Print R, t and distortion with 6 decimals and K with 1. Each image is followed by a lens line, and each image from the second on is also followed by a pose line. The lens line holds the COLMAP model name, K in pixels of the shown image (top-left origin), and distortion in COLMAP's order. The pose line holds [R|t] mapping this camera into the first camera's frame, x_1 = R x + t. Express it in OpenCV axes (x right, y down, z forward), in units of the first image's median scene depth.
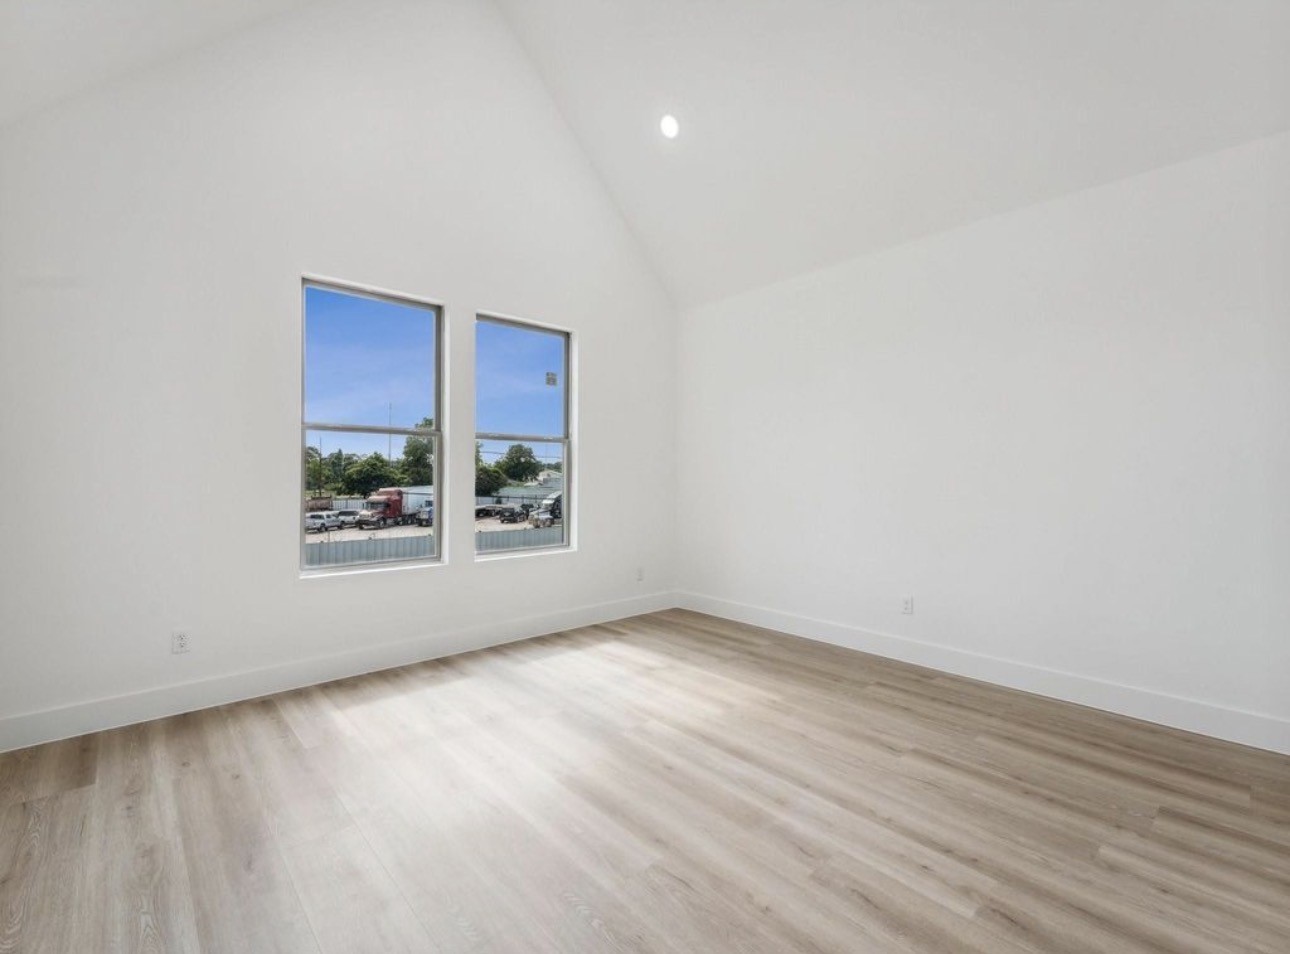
lens RADIAL K [[580.2, 0, 639.7], [0, 580.2, 478.3], [0, 0, 1]] dist [0.005057, -0.001420]
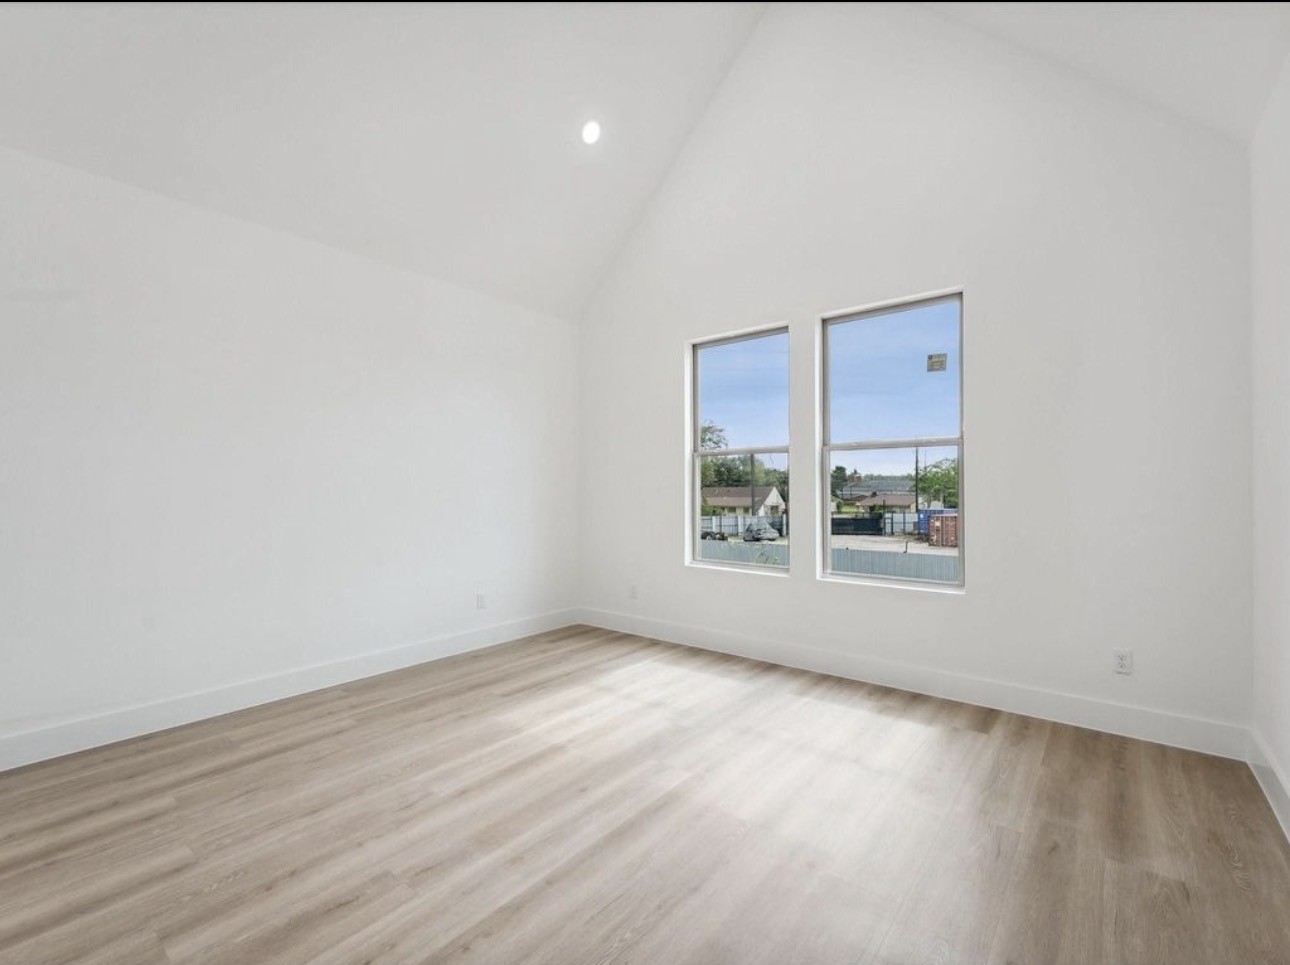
lens RADIAL K [[583.4, 0, 637.9], [0, 583.4, 477.5], [0, 0, 1]] dist [0.012330, -0.002906]
pose [[0.152130, -0.018990, -0.988178, 0.836369], [-0.003428, 0.999799, -0.019742, -0.004148], [0.988354, 0.006391, 0.152035, 0.752288]]
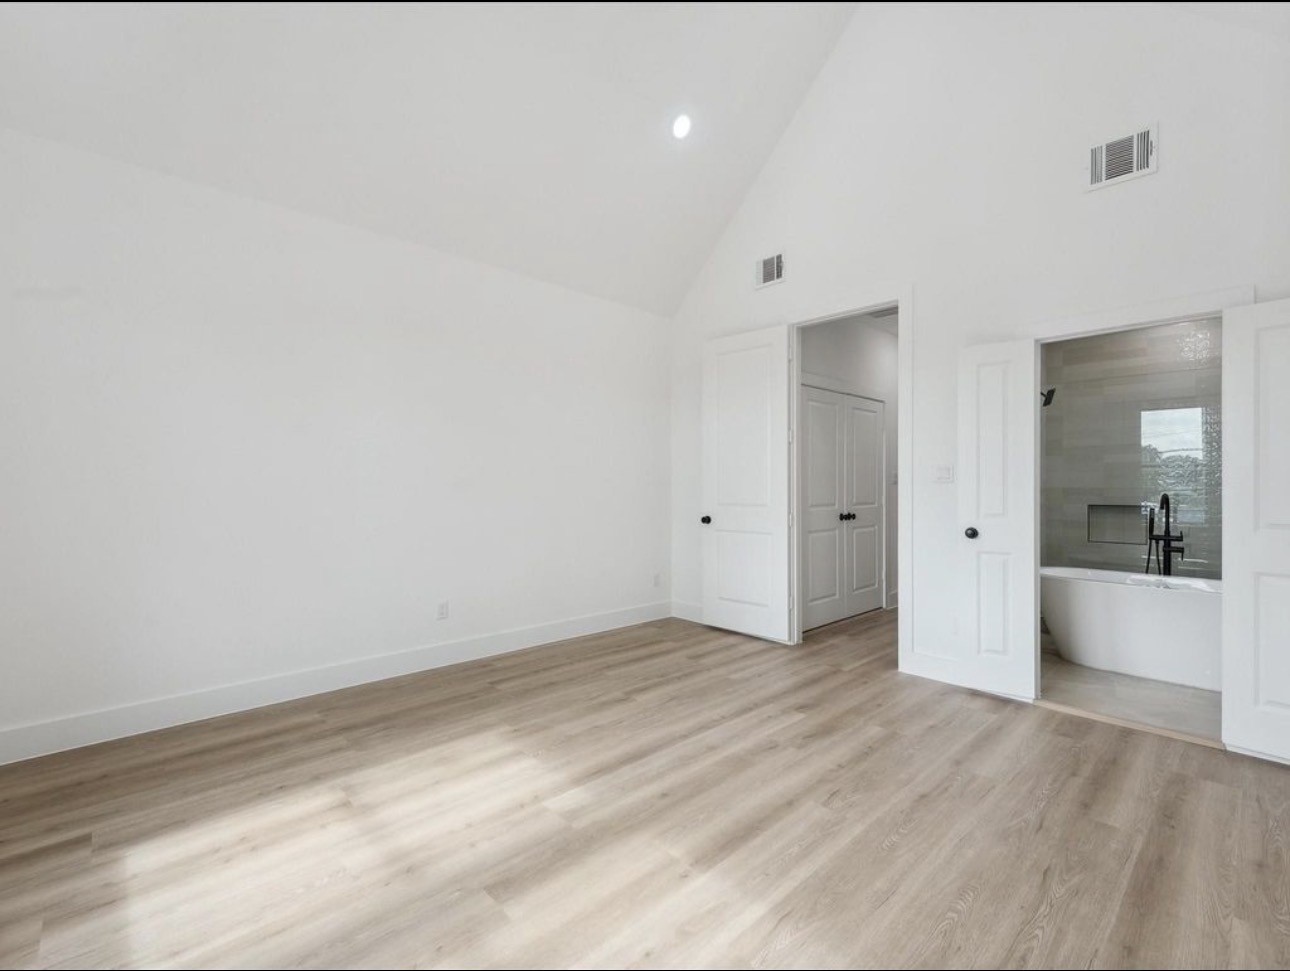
lens RADIAL K [[584.8, 0, 639.8], [0, 584.8, 490.0], [0, 0, 1]] dist [0.007301, -0.000872]
pose [[-0.018880, -0.016681, 0.999683, -0.715274], [0.003133, 0.999855, 0.016743, -0.010716], [-0.999817, 0.003448, -0.018825, 0.847136]]
